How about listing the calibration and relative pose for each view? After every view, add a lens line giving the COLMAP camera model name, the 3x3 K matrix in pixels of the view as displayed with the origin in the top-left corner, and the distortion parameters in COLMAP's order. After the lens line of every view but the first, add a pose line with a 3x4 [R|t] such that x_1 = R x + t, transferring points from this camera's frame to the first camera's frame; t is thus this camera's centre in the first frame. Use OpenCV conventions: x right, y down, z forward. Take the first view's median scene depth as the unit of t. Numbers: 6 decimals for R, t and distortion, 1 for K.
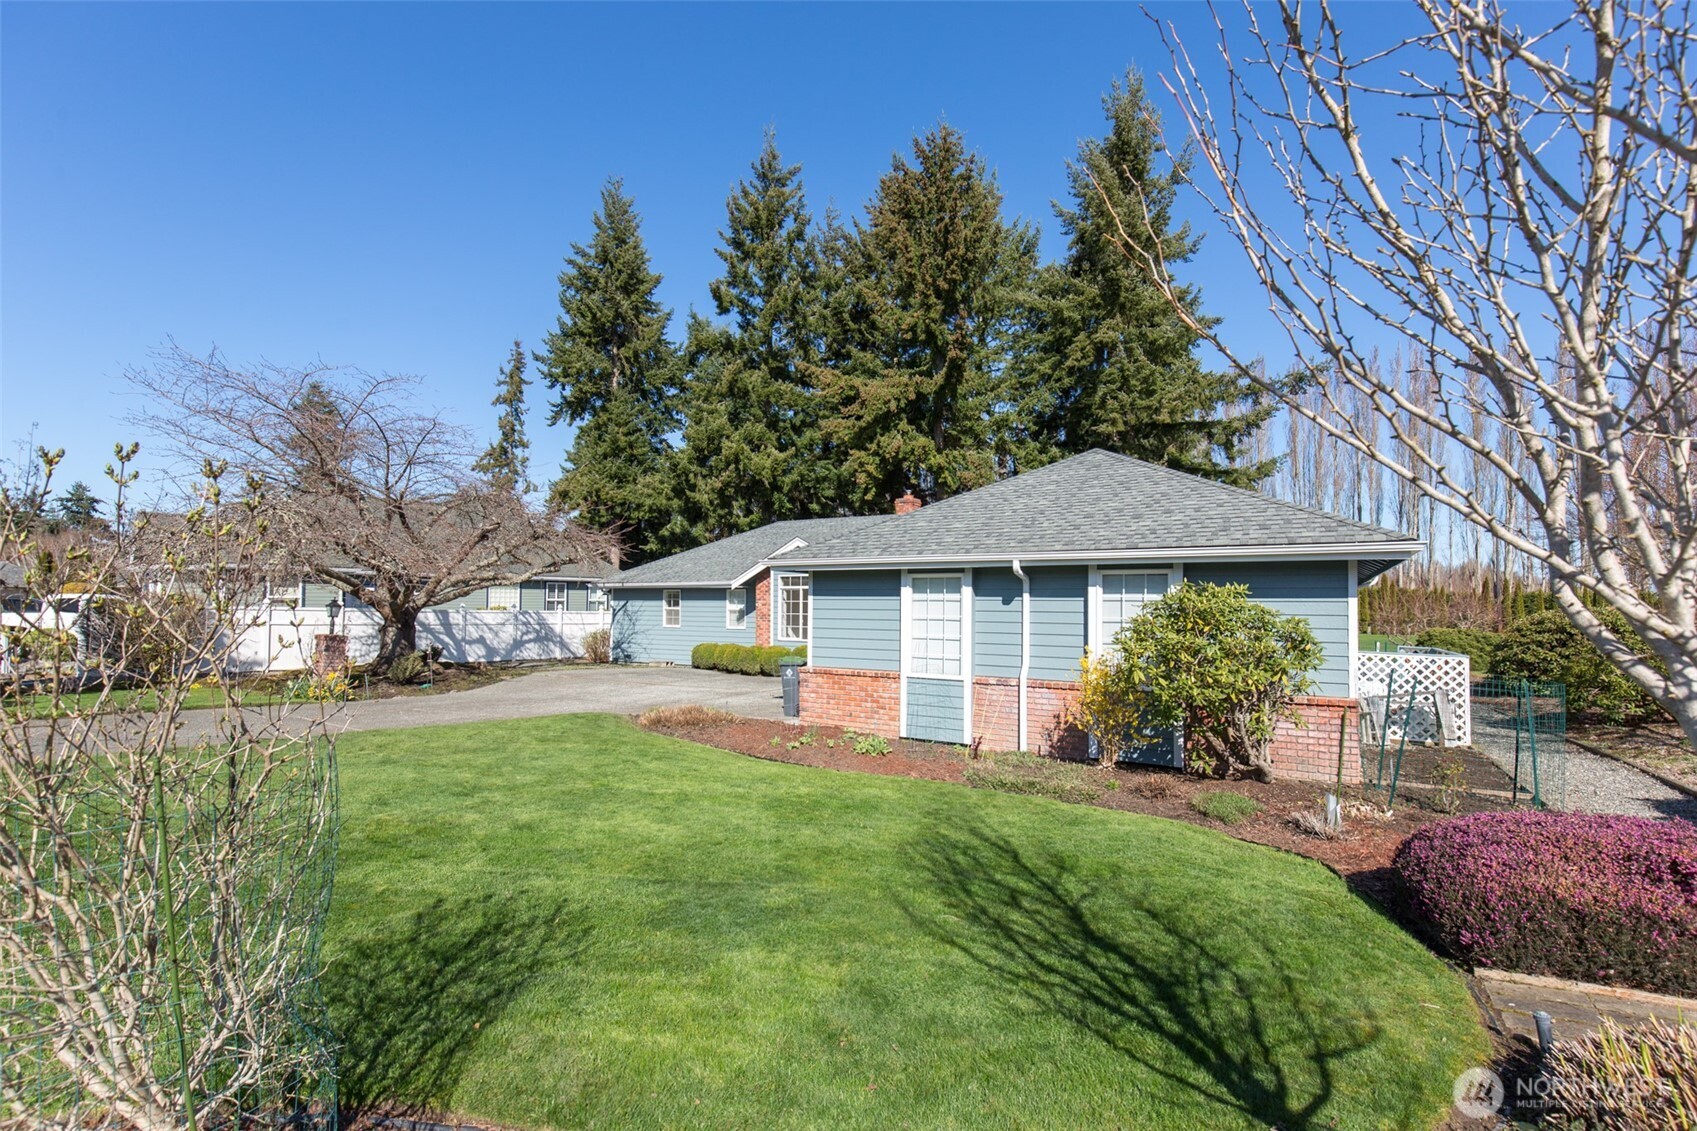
lens RADIAL K [[783.7, 0, 848.1], [0, 783.7, 576.0], [0, 0, 1]] dist [0.003087, -0.000159]
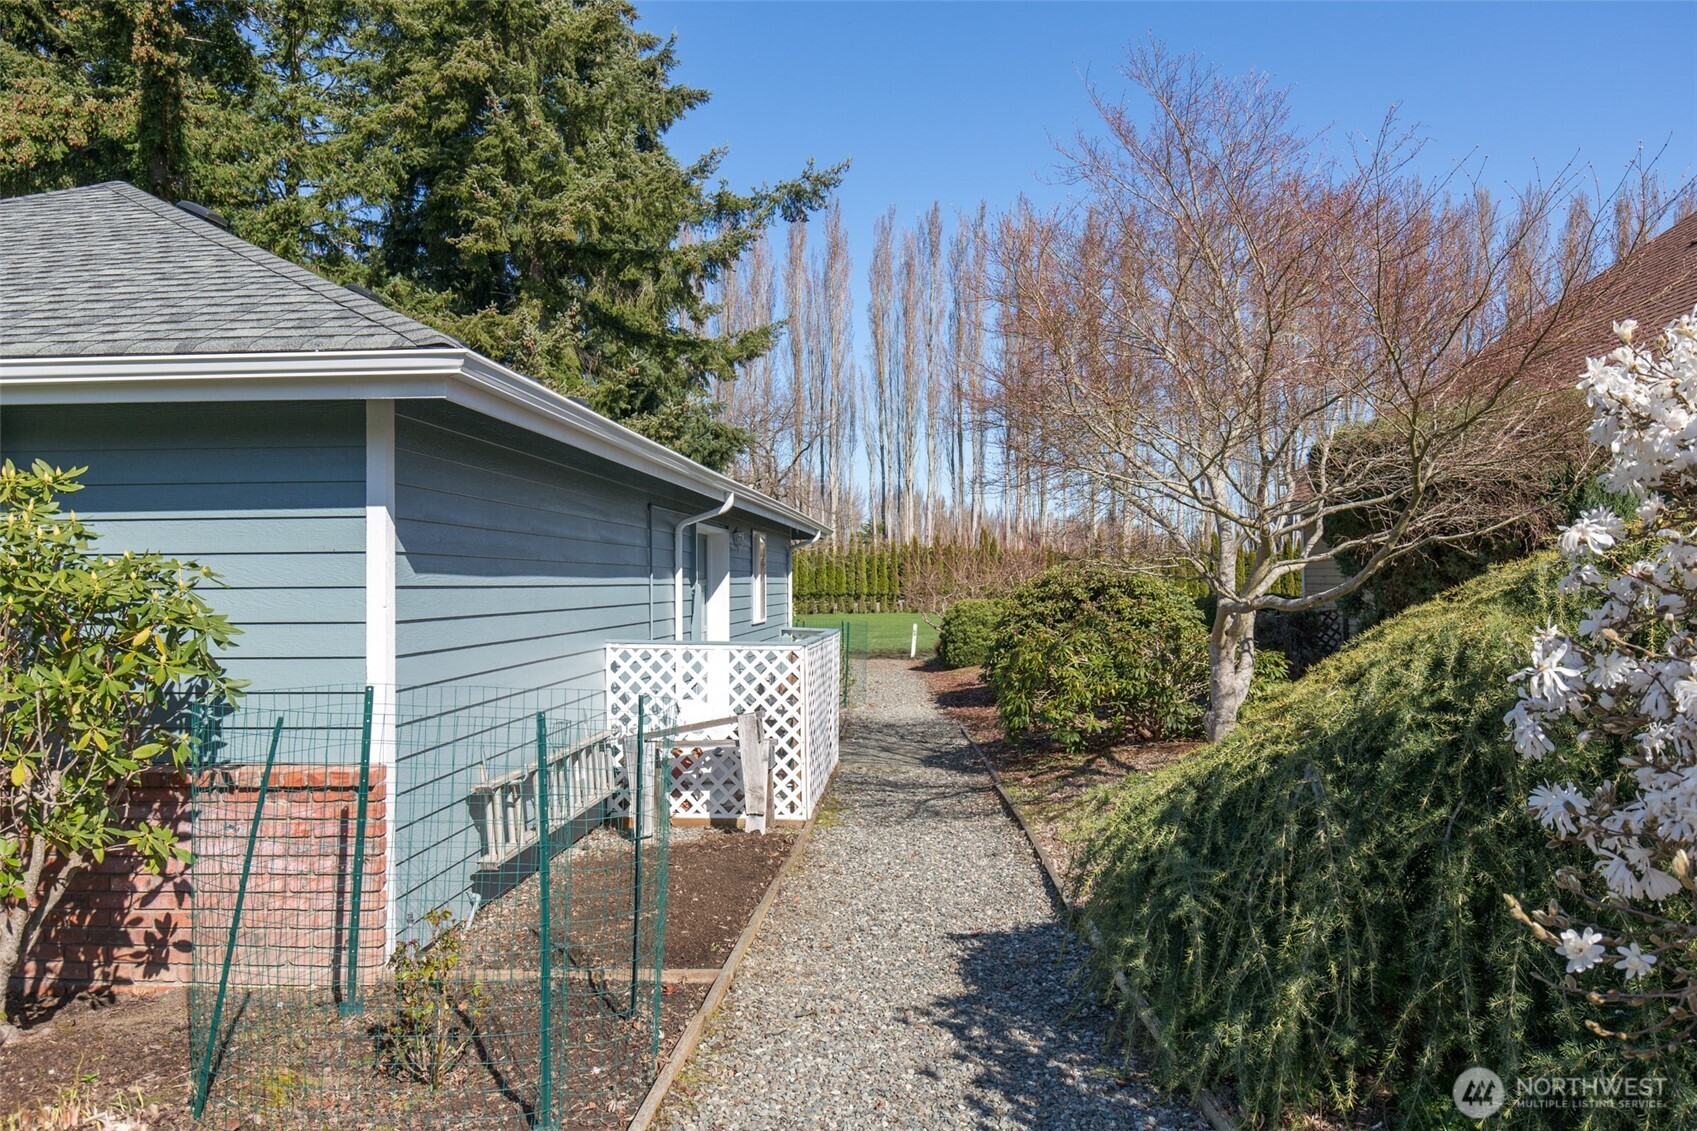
lens RADIAL K [[1283.0, 0, 849.0], [0, 1283.0, 565.0], [0, 0, 1]] dist [-0.005229, 0.003899]
pose [[0.888362, -0.007868, 0.459077, 0.246073], [-0.003720, 0.999697, 0.024332, 0.017973], [-0.459130, -0.023323, 0.888063, 0.145675]]
